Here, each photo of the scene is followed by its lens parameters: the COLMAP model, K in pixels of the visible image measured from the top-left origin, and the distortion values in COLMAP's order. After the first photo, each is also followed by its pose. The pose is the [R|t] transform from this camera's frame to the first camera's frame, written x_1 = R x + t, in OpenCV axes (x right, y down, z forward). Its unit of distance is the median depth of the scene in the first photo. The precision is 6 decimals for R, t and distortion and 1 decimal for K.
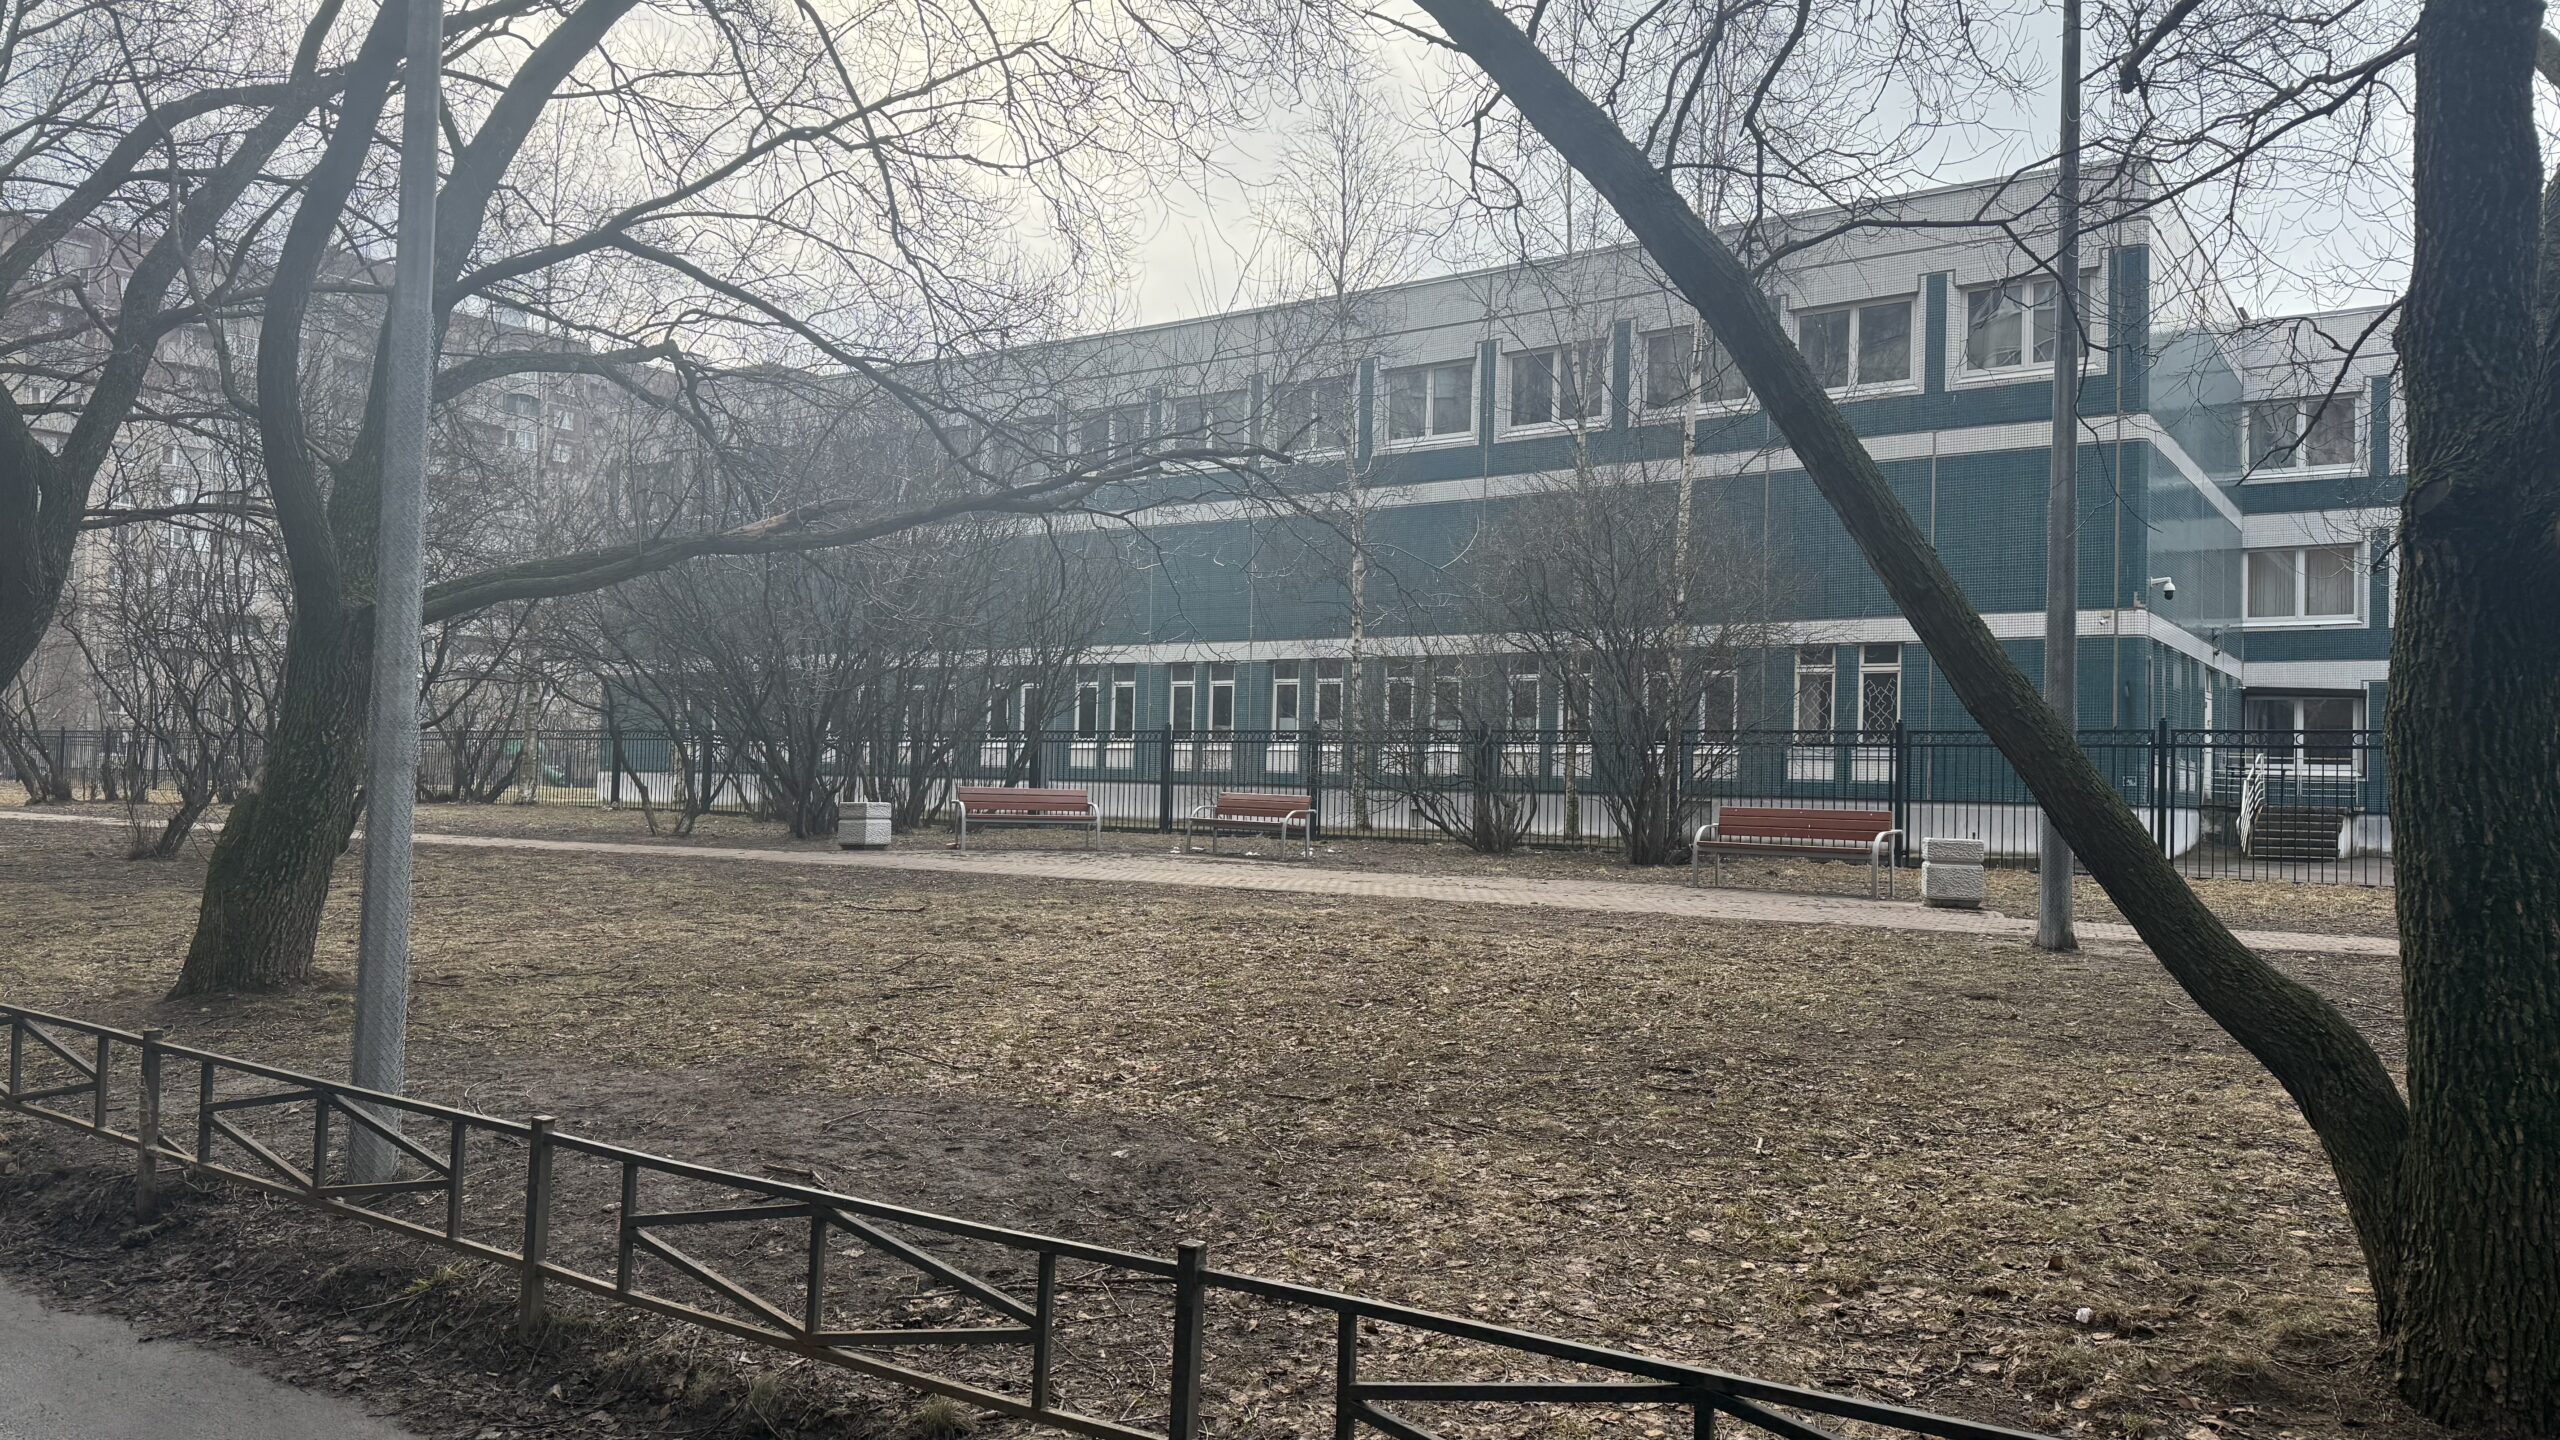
lens RADIAL K [[1682.8, 0, 1279.4], [0, 1682.8, 732.2], [0, 0, 1]] dist [0.033147, -0.047833]
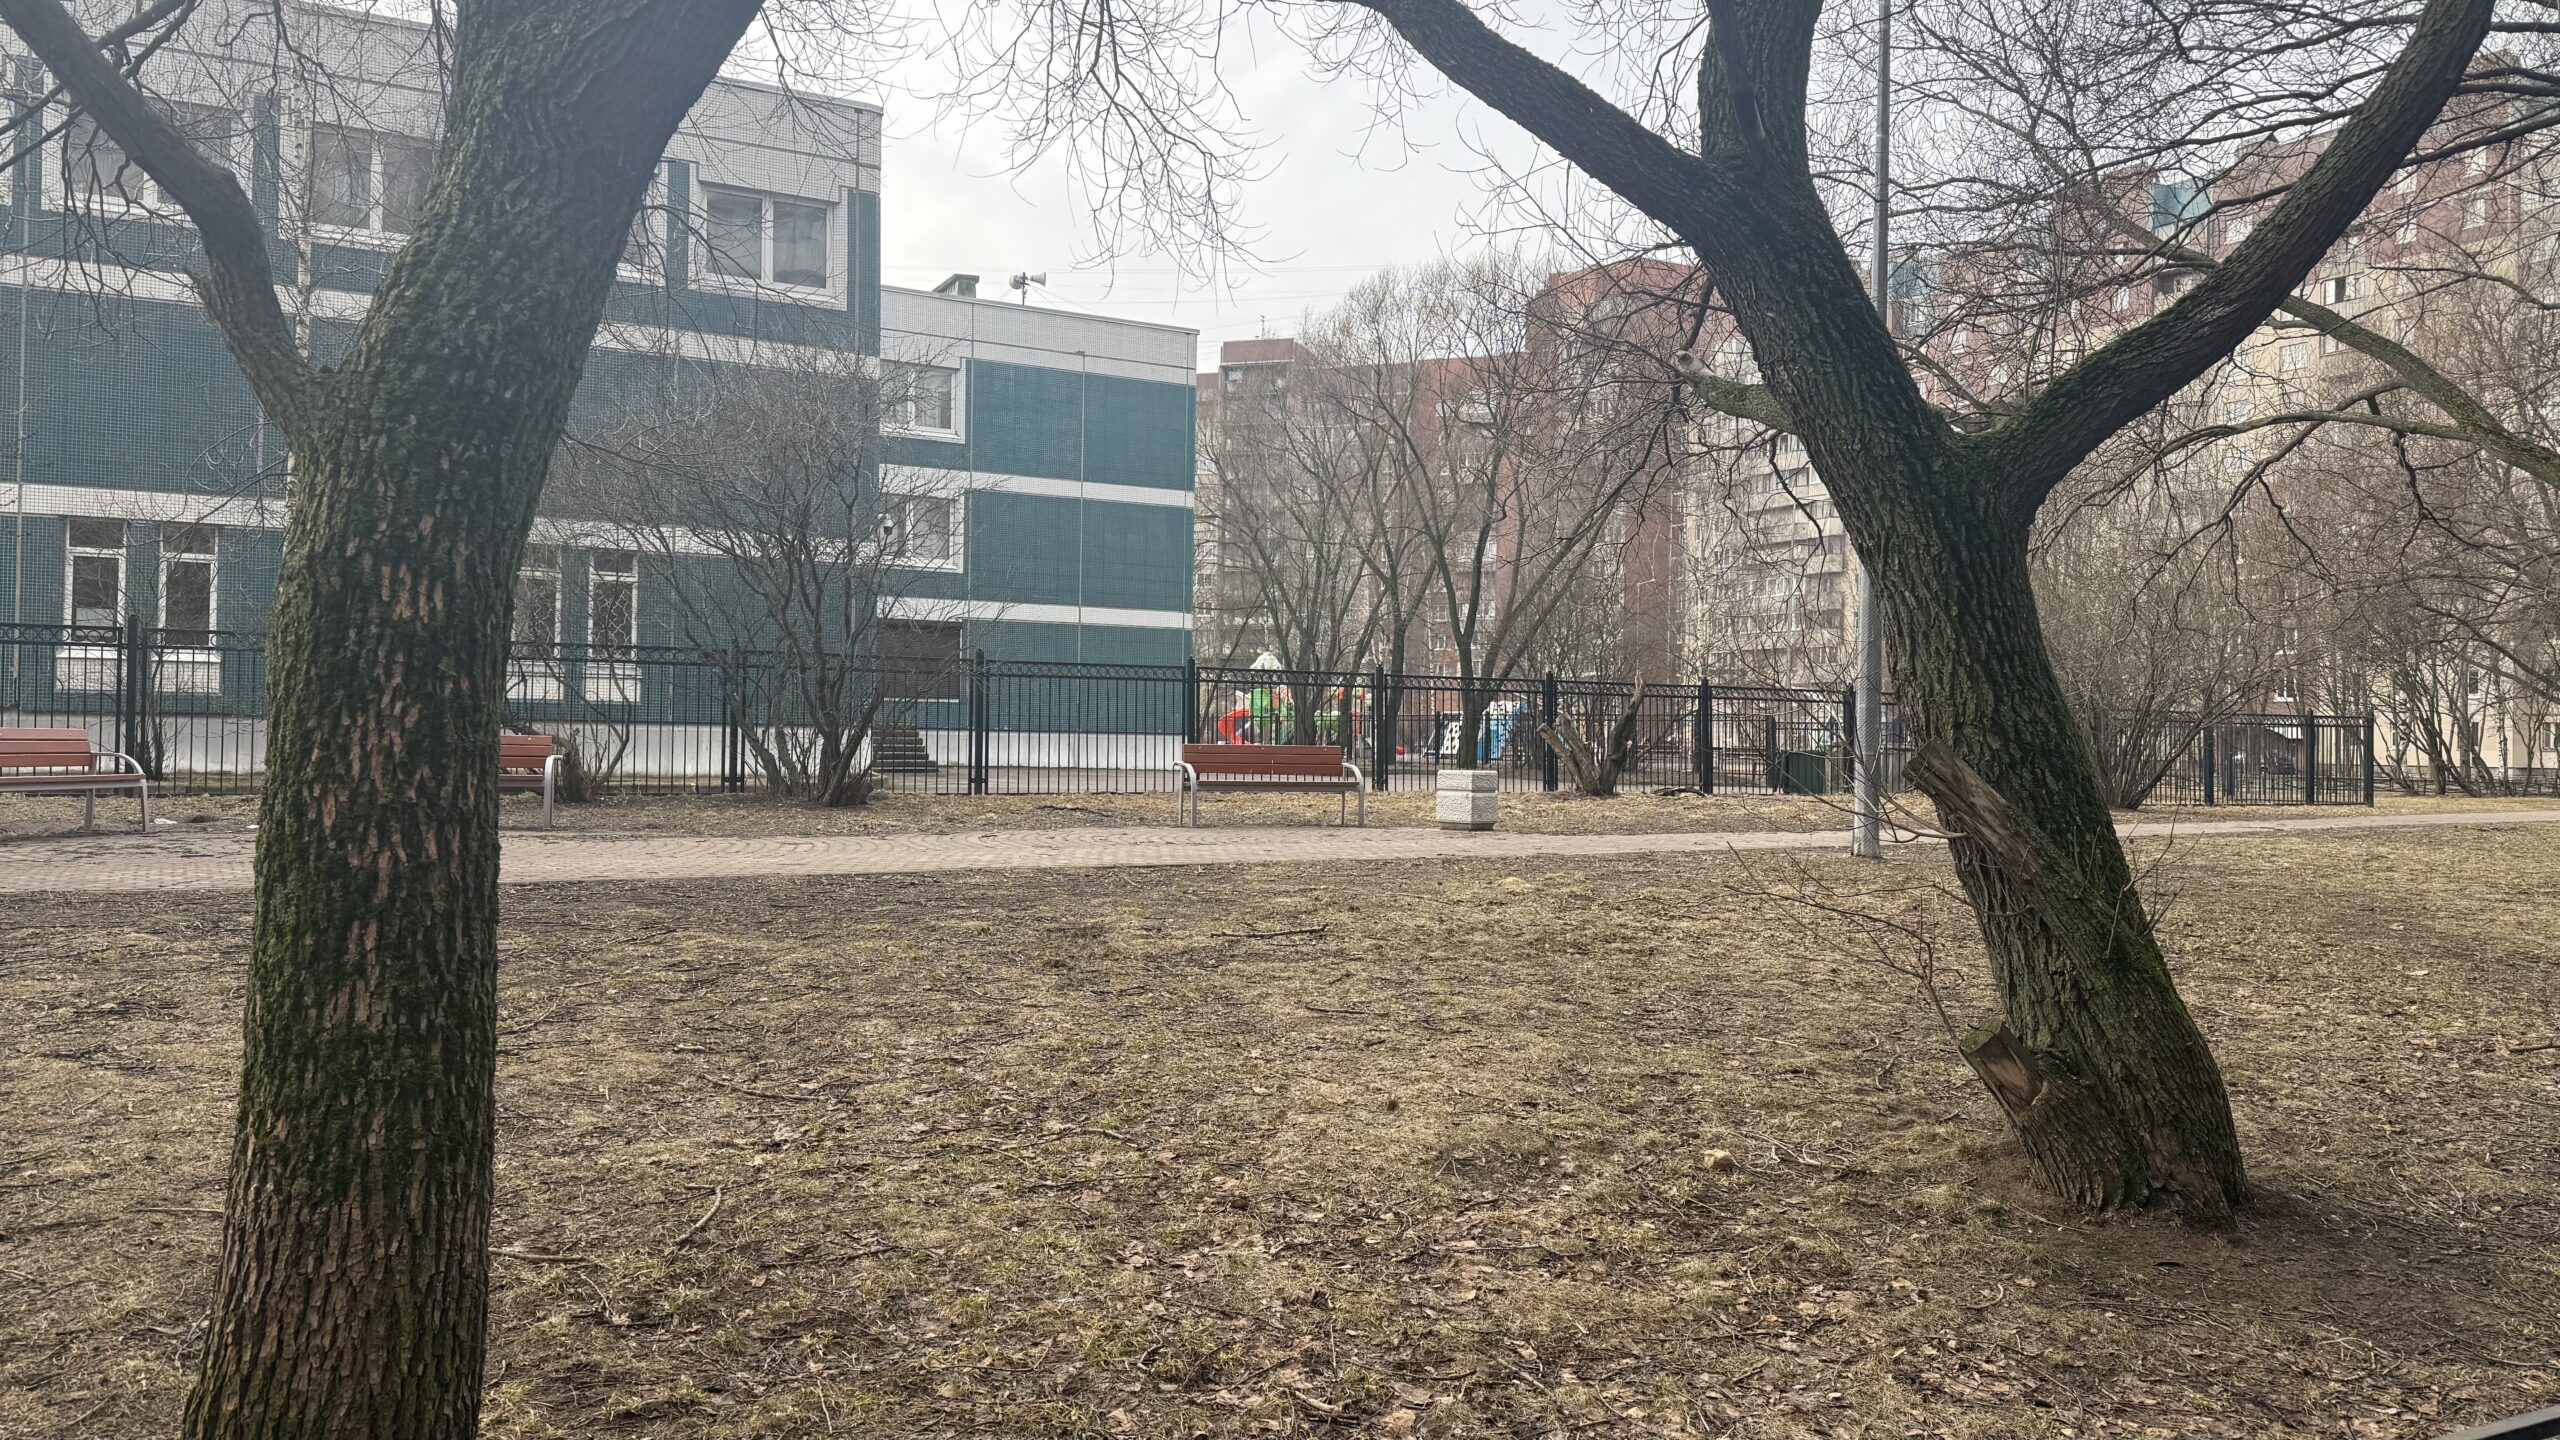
lens RADIAL K [[1780.1, 0, 1279.5], [0, 1780.1, 723.7], [0, 0, 1]] dist [-0.010458, -0.002003]
pose [[0.444586, -0.010842, 0.895671, -0.401783], [-0.035950, 0.998905, 0.029937, -0.000726], [-0.895015, -0.045509, 0.443709, 0.286270]]
